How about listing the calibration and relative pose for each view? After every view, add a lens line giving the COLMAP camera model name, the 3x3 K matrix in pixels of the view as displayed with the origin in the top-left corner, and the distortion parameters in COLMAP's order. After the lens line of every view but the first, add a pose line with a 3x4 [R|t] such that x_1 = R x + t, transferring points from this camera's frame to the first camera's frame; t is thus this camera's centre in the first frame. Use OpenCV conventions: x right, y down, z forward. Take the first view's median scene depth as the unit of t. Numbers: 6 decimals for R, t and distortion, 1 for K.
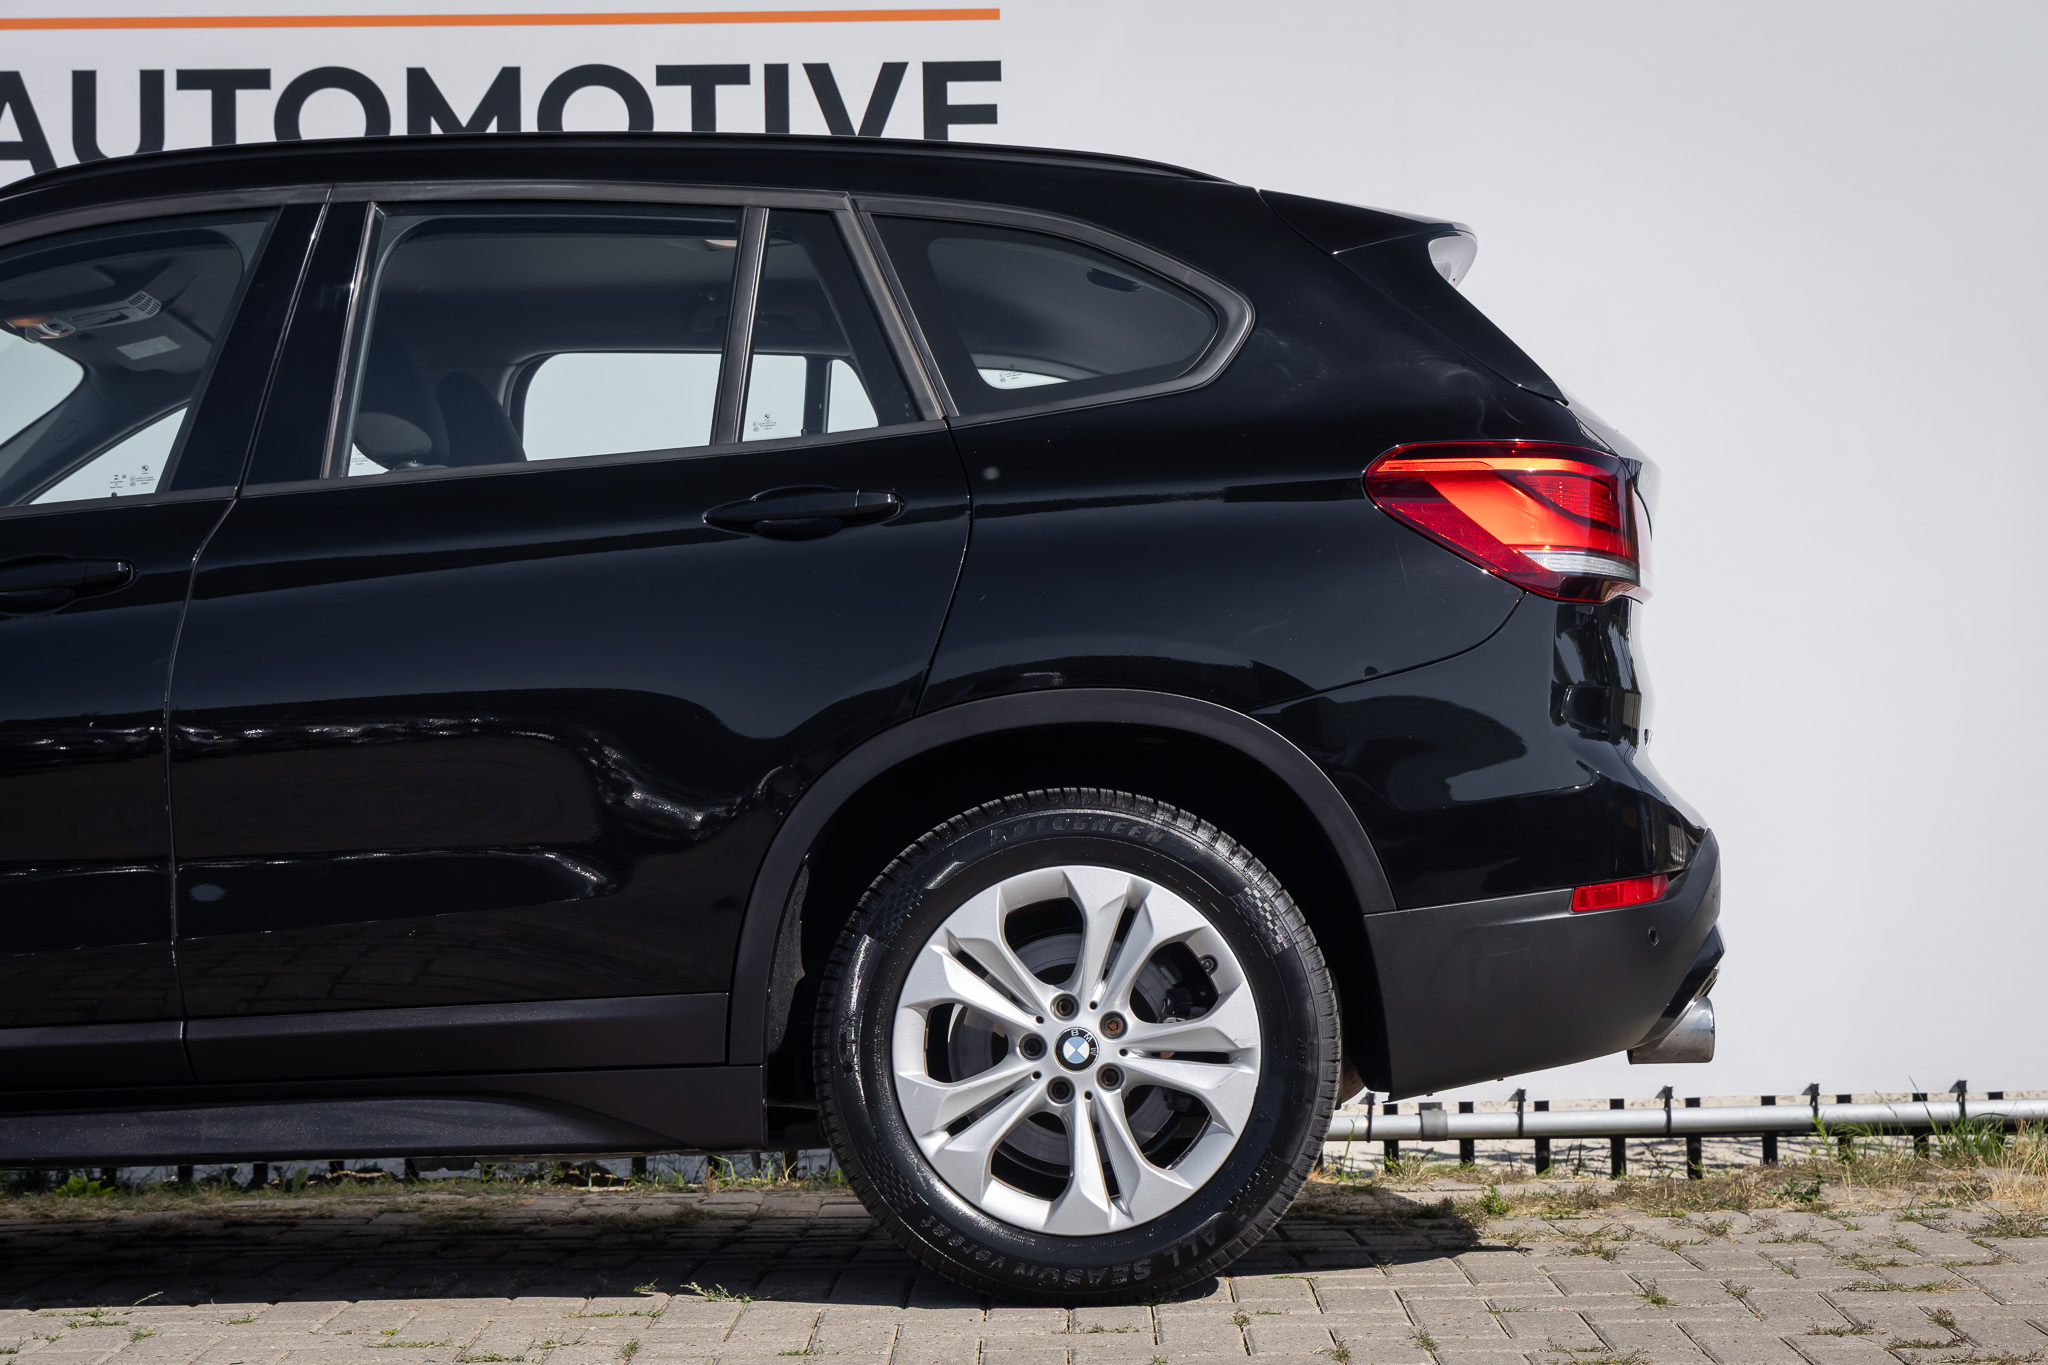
lens RADIAL K [[3828.1, 0, 1024.0], [0, 3828.1, 682.5], [0, 0, 1]] dist [0.018339, -0.010171]
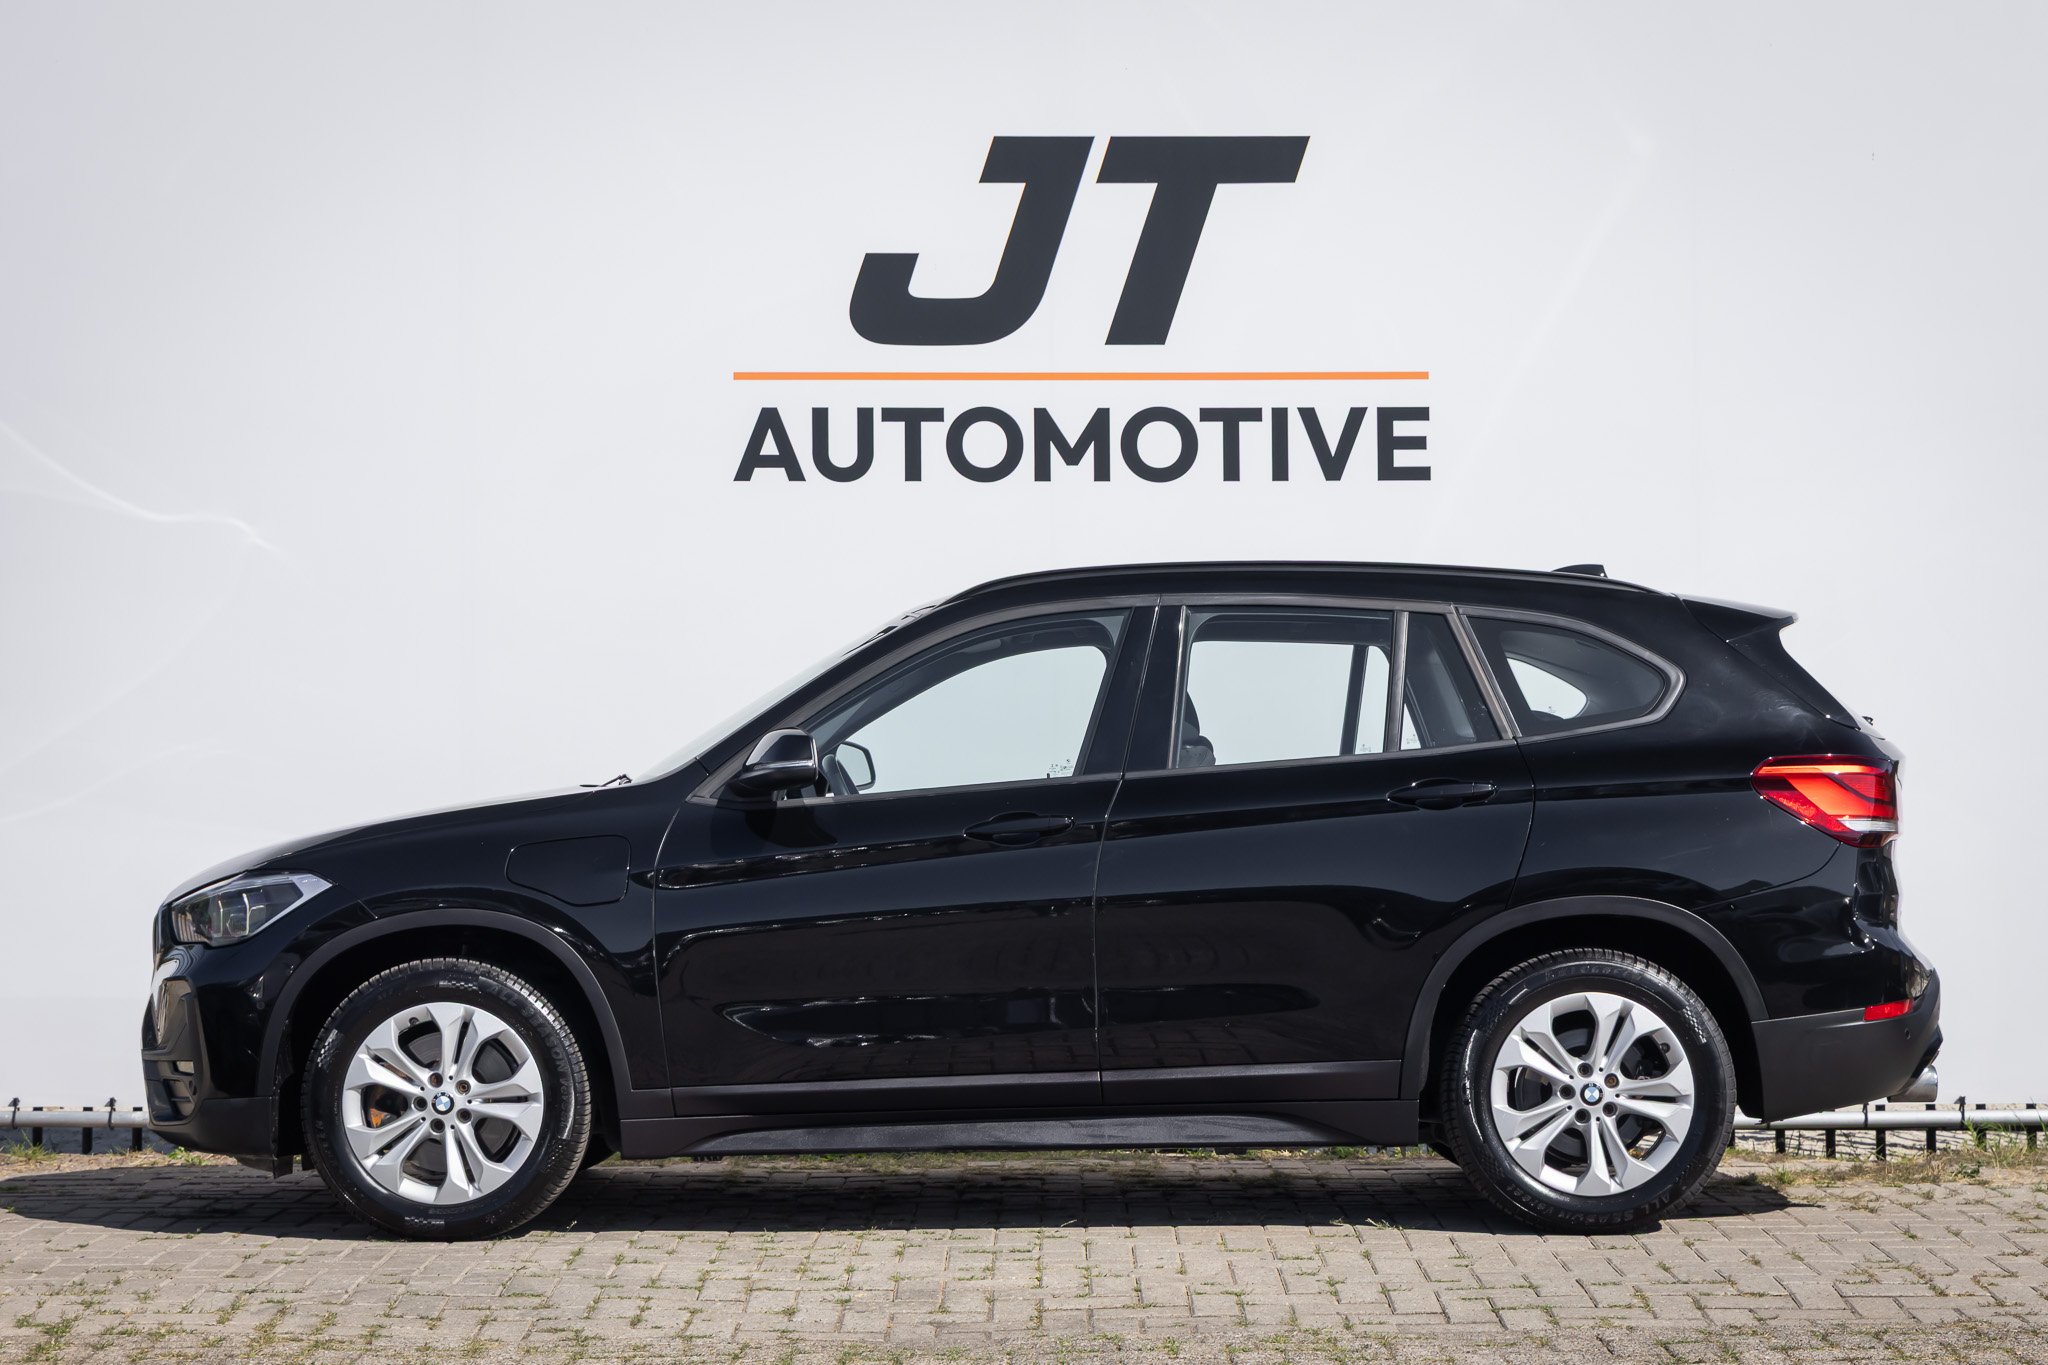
lens RADIAL K [[3940.1, 0, 1024.0], [0, 3940.1, 682.5], [0, 0, 1]] dist [0.005066, 0.180700]
pose [[0.999914, 0.012869, -0.002590, -0.248289], [-0.012813, 0.999704, 0.020703, -0.131838], [0.002856, -0.020668, 0.999782, -0.848415]]
